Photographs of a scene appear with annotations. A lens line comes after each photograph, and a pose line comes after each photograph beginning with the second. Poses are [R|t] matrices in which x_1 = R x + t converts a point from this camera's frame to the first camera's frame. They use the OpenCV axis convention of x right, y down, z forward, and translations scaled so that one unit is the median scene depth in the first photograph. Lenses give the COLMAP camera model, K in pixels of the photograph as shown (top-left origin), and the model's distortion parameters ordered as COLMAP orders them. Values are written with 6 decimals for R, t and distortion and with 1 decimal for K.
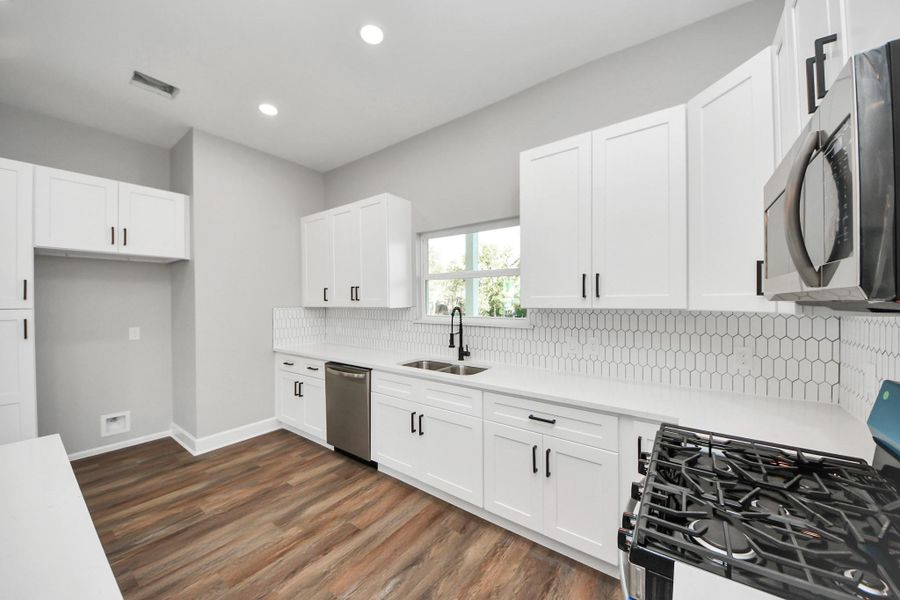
lens RADIAL K [[328.8, 0, 448.8], [0, 328.8, 297.6], [0, 0, 1]] dist [0.010558, -0.008270]
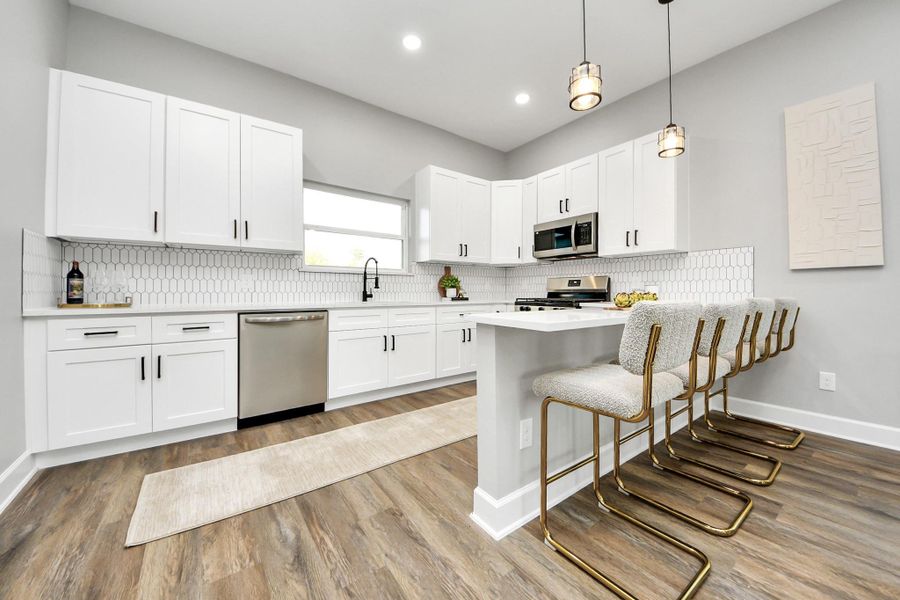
lens RADIAL K [[328.8, 0, 452.2], [0, 328.8, 295.0], [0, 0, 1]] dist [0.010558, -0.008270]
pose [[0.290626, -0.002022, 0.956835, -1.171226], [-0.007826, 0.999959, 0.004490, 0.176782], [-0.956805, -0.008793, 0.290598, 0.367091]]
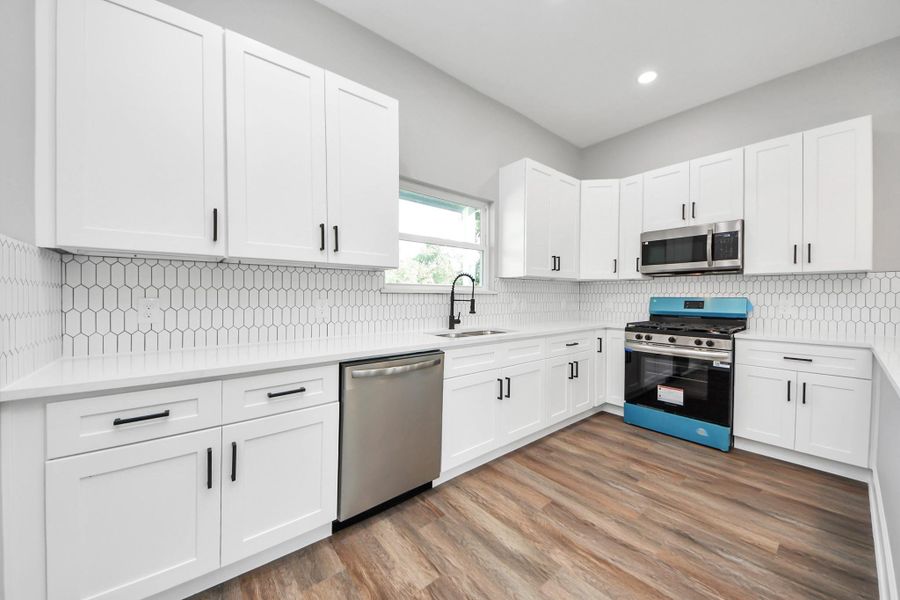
lens RADIAL K [[328.8, 0, 449.4], [0, 328.8, 299.5], [0, 0, 1]] dist [0.010558, -0.008270]
pose [[0.241687, -0.003647, 0.970347, -1.006048], [-0.012843, 0.999893, 0.006957, 0.108734], [-0.970269, -0.014144, 0.241614, 0.866470]]
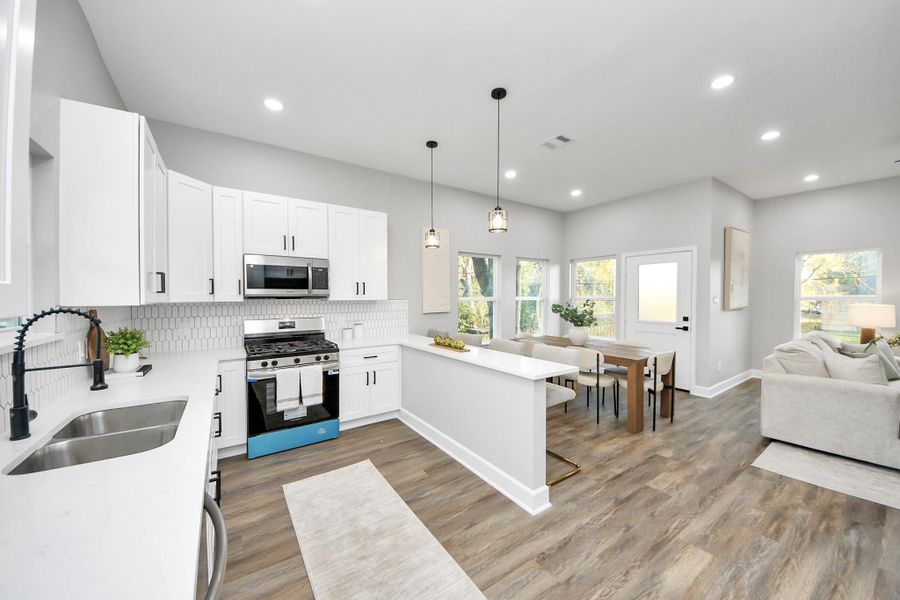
lens RADIAL K [[328.8, 0, 452.6], [0, 328.8, 298.6], [0, 0, 1]] dist [0.010558, -0.008270]
pose [[-0.944865, 0.012899, 0.327205, -0.687565], [0.012242, 0.999917, -0.004069, 0.025476], [-0.327230, 0.000161, -0.944945, 1.358732]]
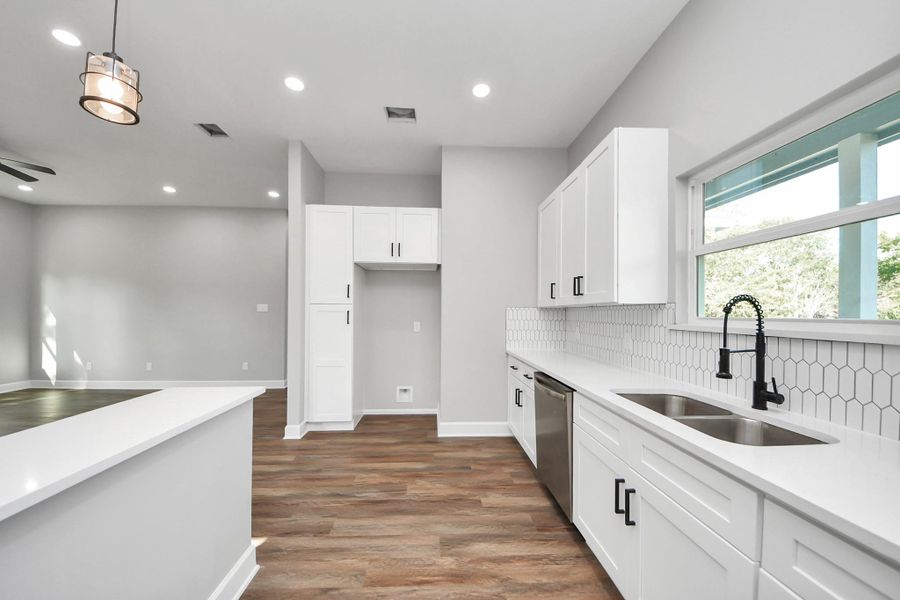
lens RADIAL K [[328.8, 0, 443.5], [0, 328.8, 313.2], [0, 0, 1]] dist [0.010558, -0.008270]
pose [[0.624595, 0.011881, -0.780858, 0.137141], [-0.004129, 0.999921, 0.011911, 0.053232], [0.780938, -0.004216, 0.624595, 0.381626]]
